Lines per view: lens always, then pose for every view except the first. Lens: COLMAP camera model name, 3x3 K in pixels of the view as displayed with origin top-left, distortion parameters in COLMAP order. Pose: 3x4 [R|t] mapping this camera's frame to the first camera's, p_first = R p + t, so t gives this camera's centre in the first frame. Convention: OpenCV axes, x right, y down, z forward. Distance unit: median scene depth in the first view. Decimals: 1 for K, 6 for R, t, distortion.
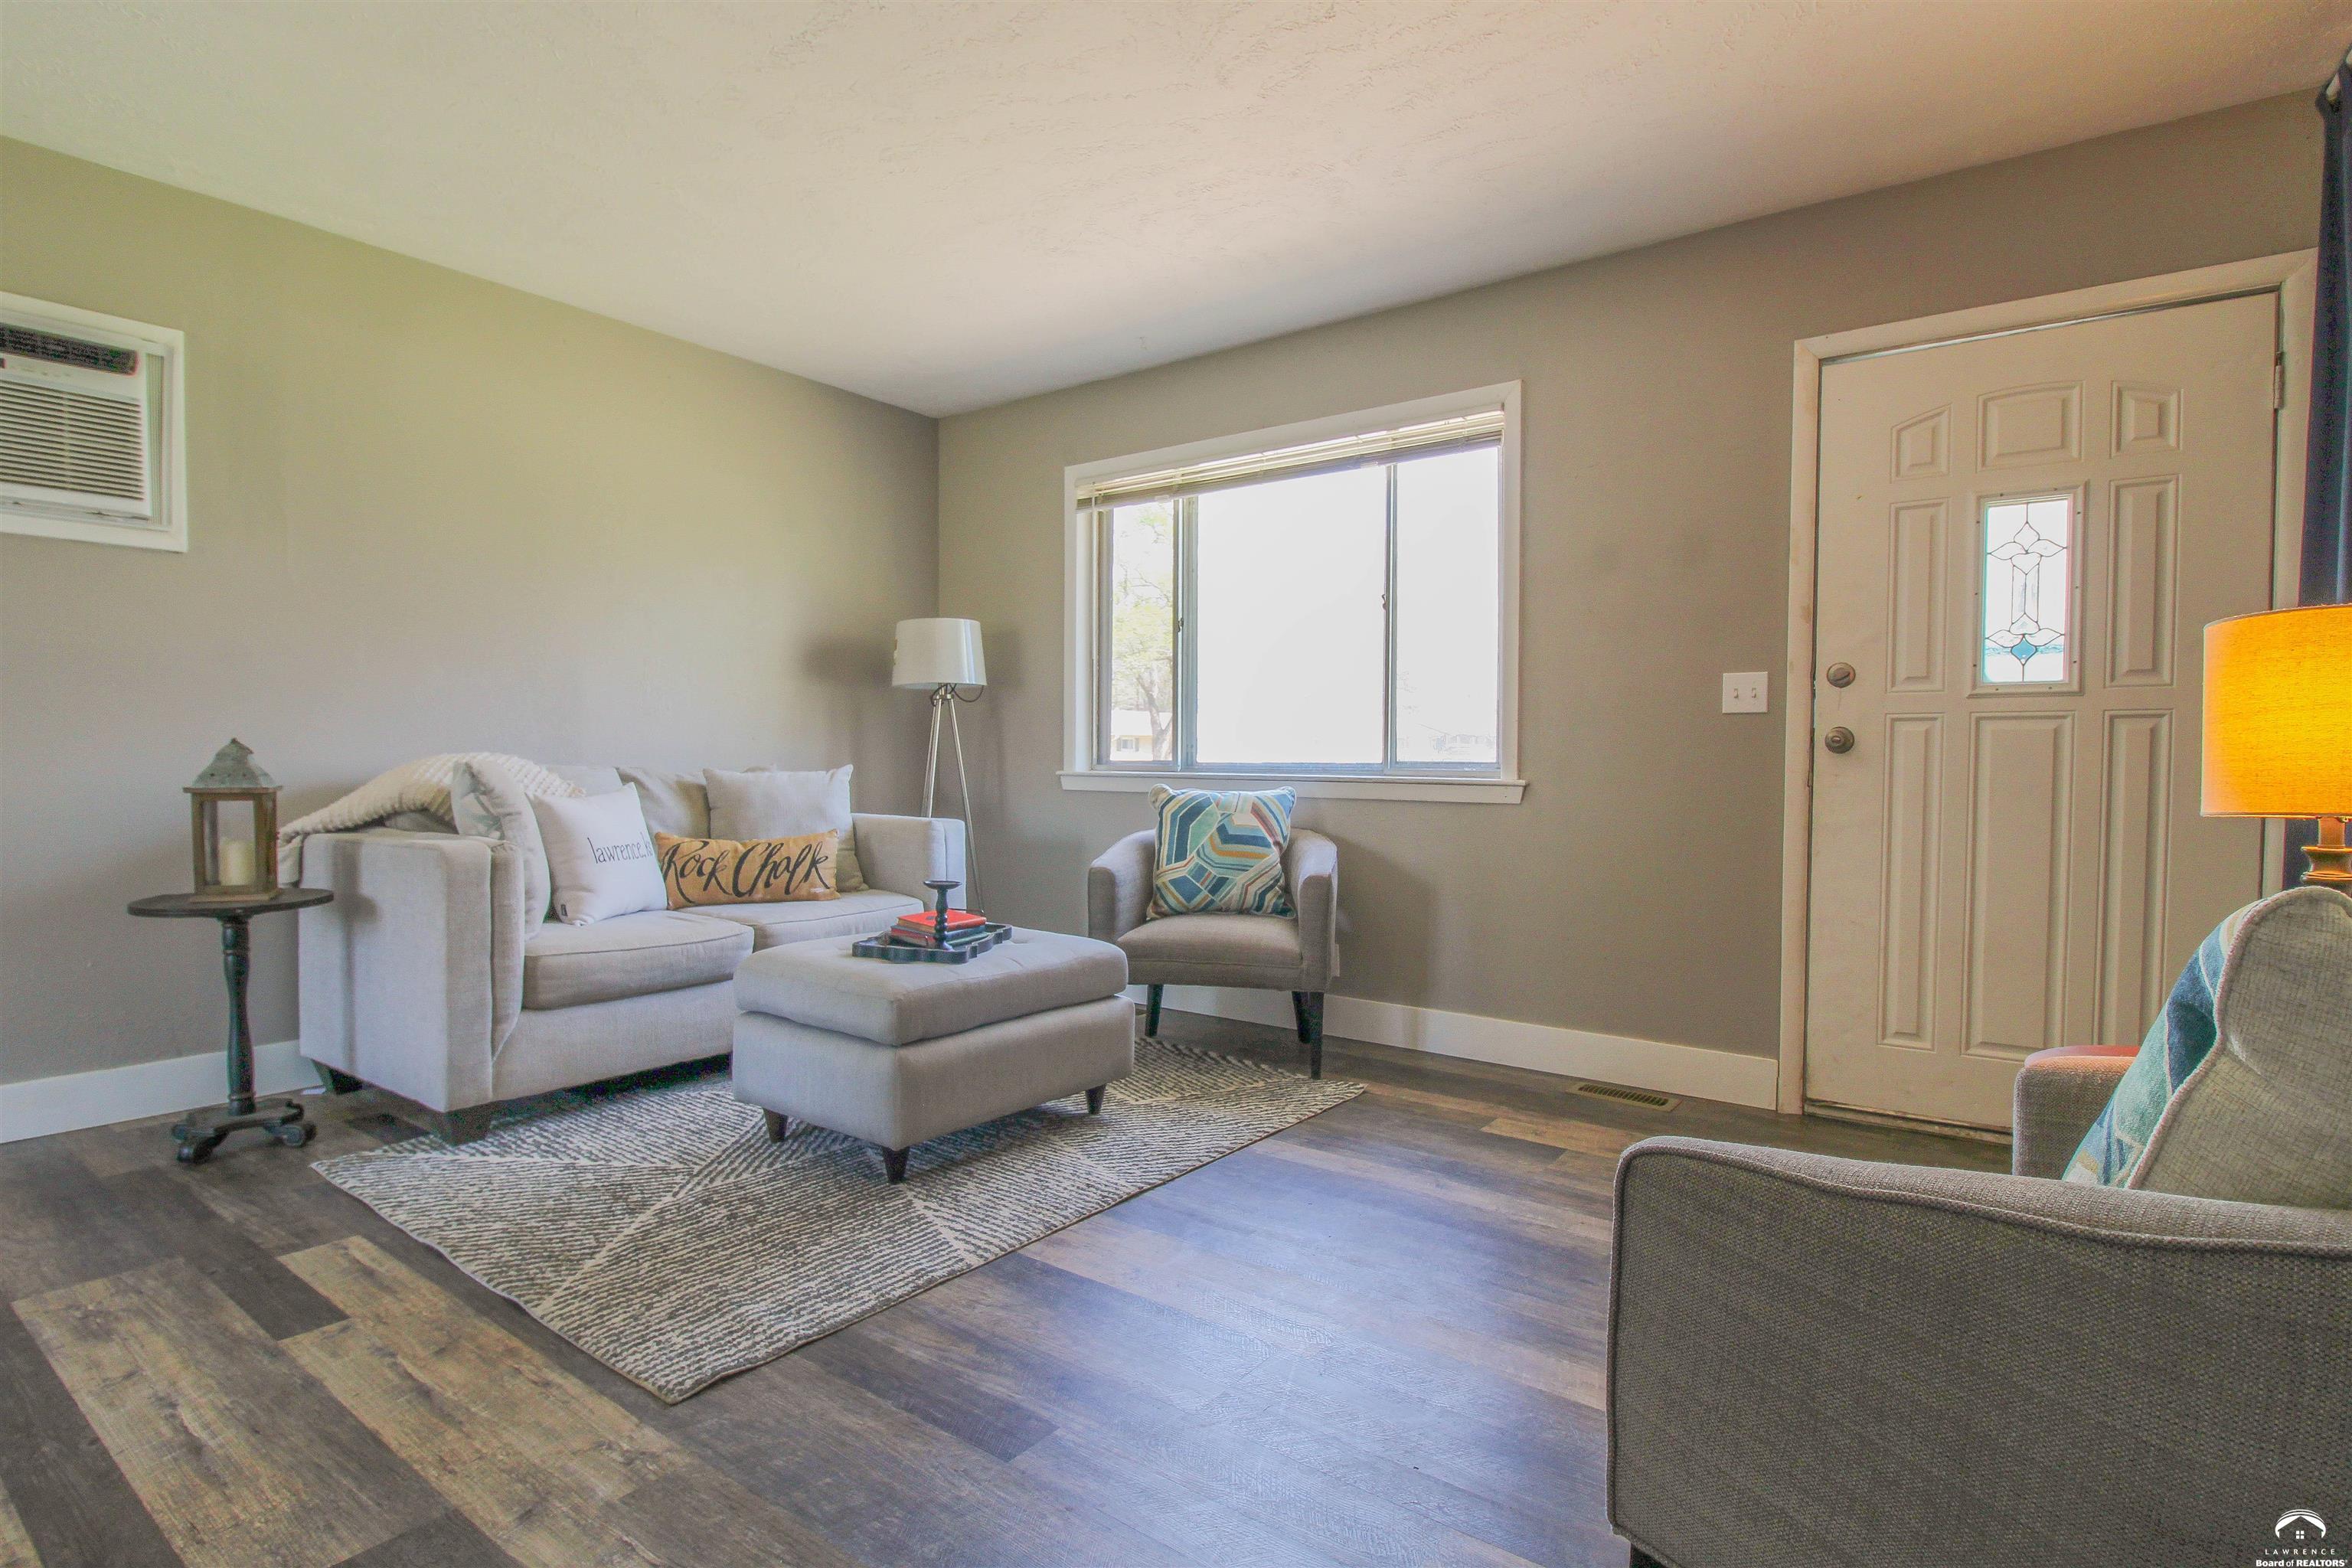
lens RADIAL K [[1162.5, 0, 1166.3], [0, 1162.5, 790.5], [0, 0, 1]] dist [-0.001910, -0.000306]
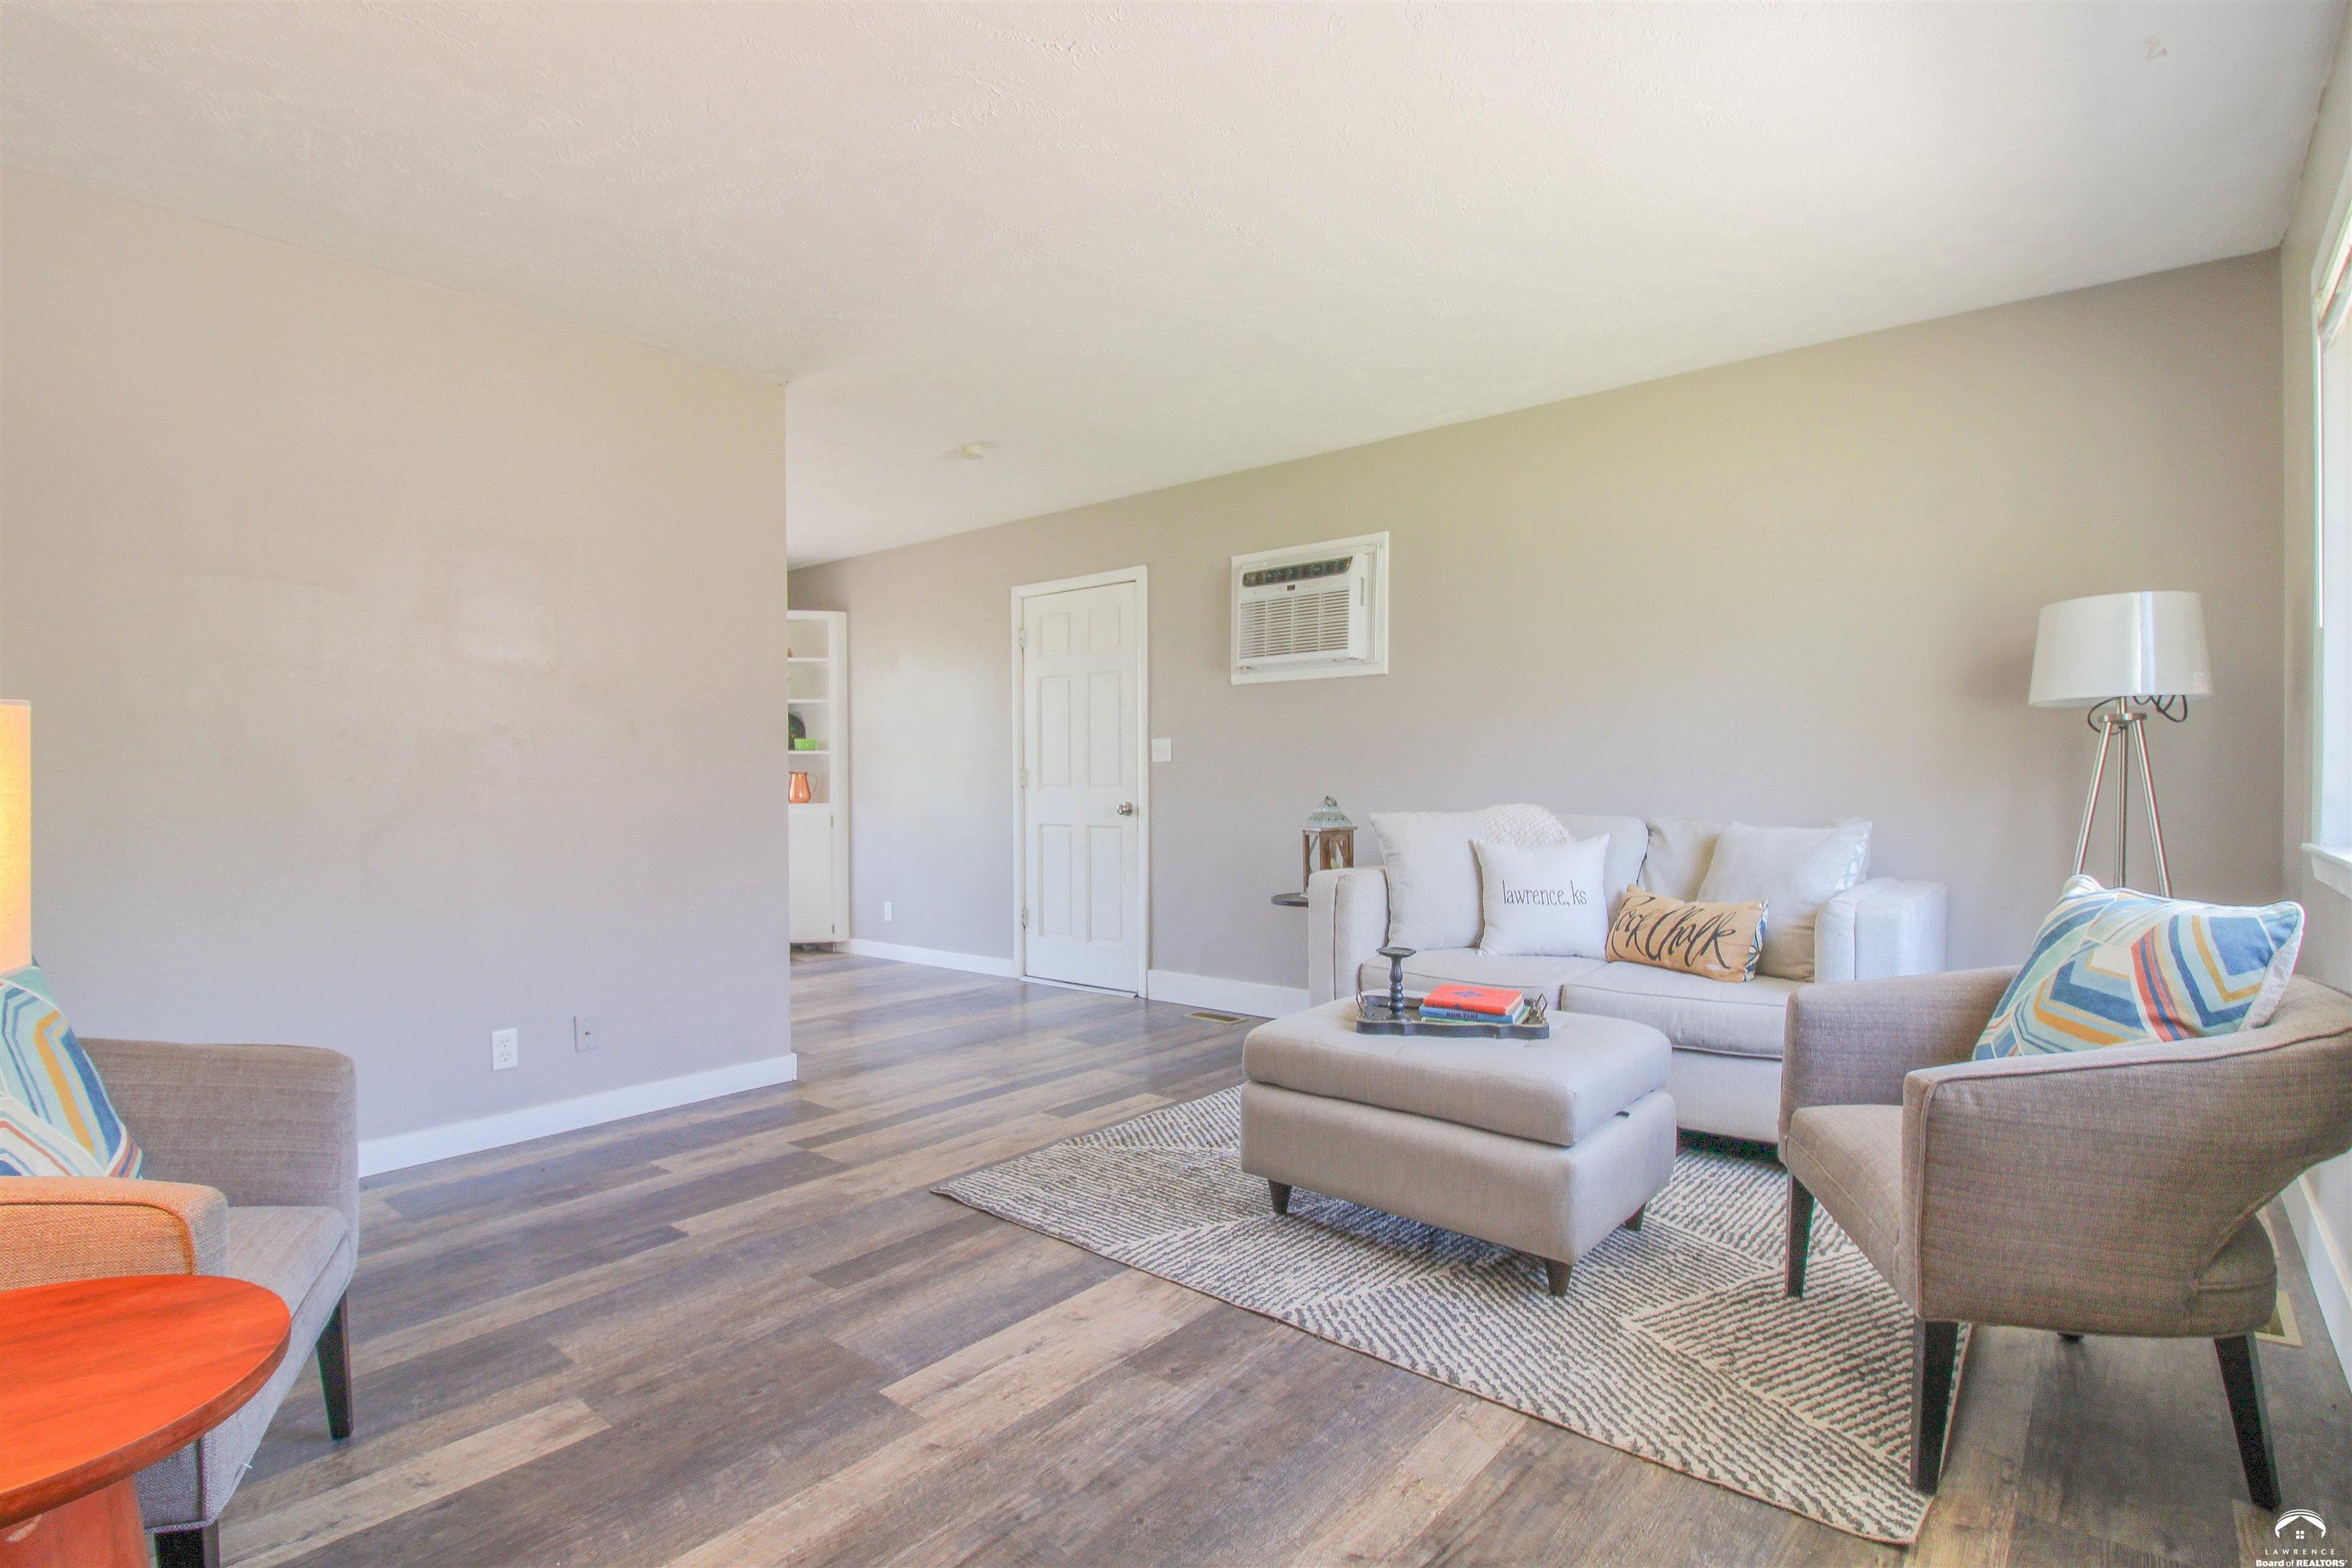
lens RADIAL K [[1162.5, 0, 1166.3], [0, 1162.5, 790.5], [0, 0, 1]] dist [-0.001910, -0.000306]
pose [[-0.049346, 0.001006, -0.998781, 0.779443], [-0.024163, 0.999706, 0.002201, -0.050091], [0.998489, 0.024242, -0.049307, 0.858230]]
